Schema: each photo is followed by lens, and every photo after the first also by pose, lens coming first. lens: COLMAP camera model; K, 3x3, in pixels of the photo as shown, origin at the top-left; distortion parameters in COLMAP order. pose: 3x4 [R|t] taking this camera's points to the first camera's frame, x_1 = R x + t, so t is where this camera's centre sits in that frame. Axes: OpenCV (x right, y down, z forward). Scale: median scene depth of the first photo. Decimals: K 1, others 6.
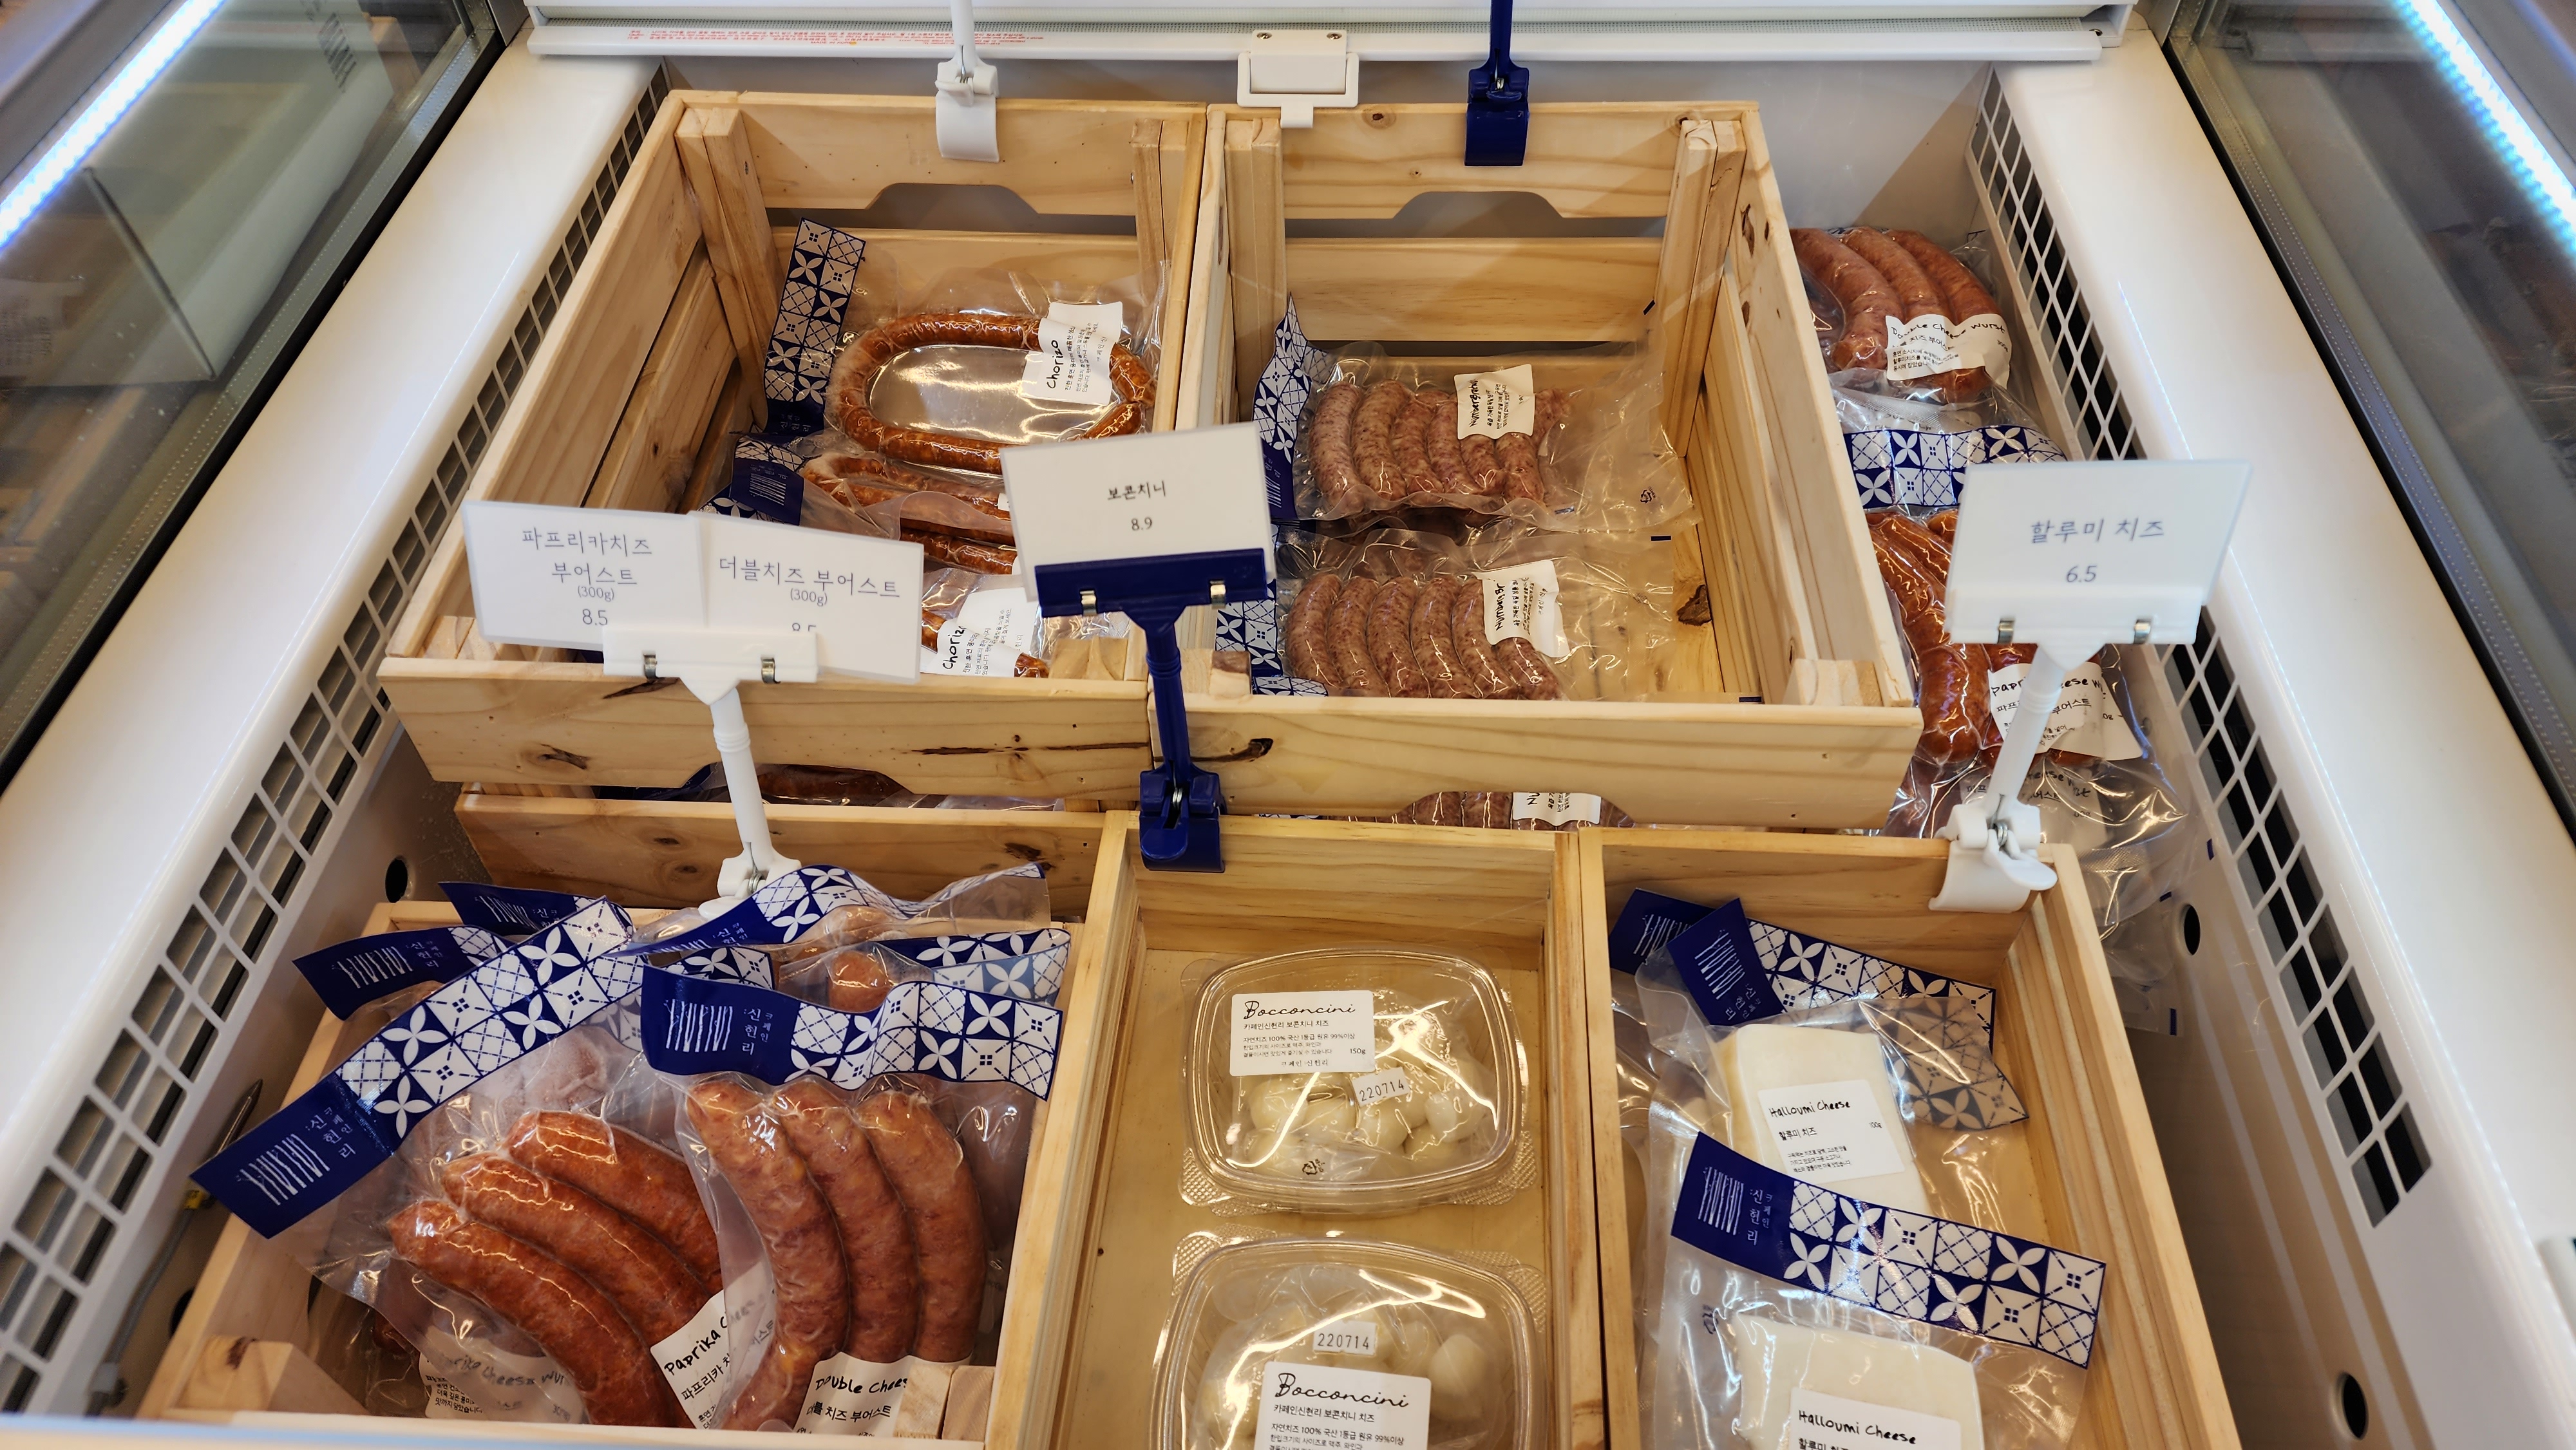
lens RADIAL K [[1776.5, 0, 1288.0], [0, 1776.5, 725.0], [0, 0, 1]] dist [0.101159, -0.134633]
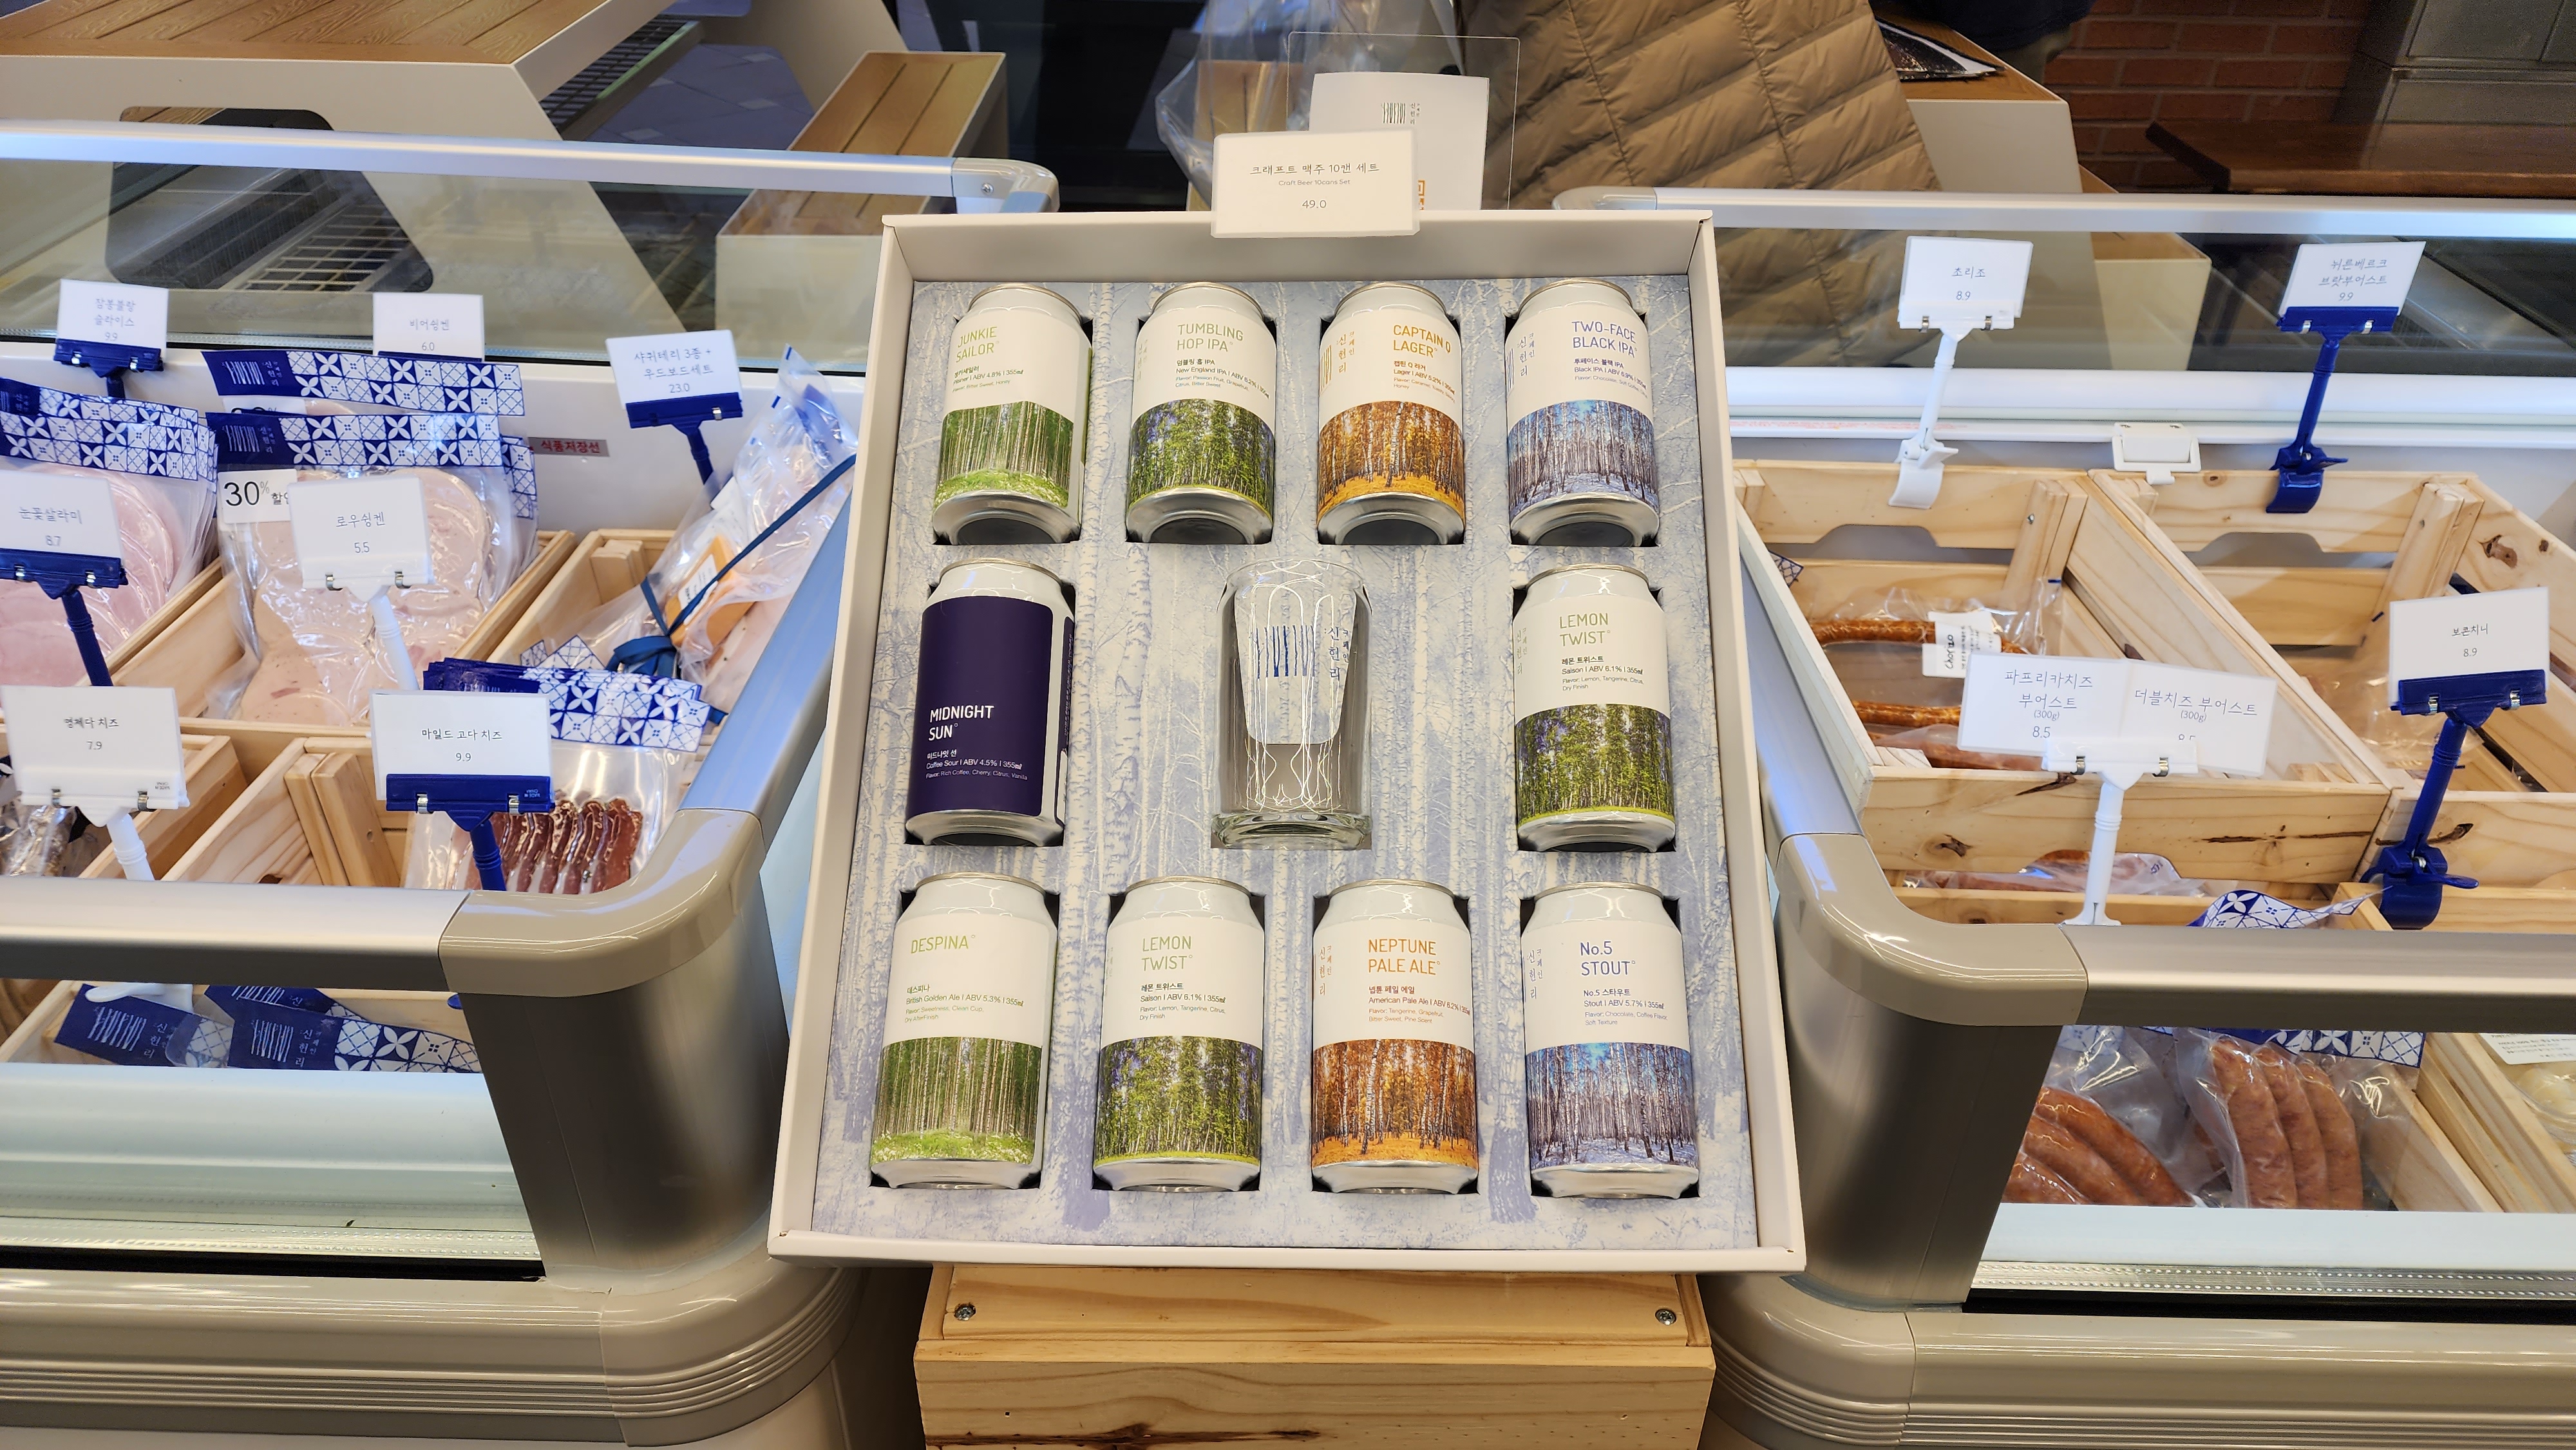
lens RADIAL K [[1776.5, 0, 1288.0], [0, 1776.5, 725.0], [0, 0, 1]] dist [0.101159, -0.134633]
pose [[0.997776, 0.008408, 0.066122, -0.774581], [0.010311, 0.960601, -0.277741, 0.239249], [-0.065852, 0.277806, 0.958378, -0.270195]]
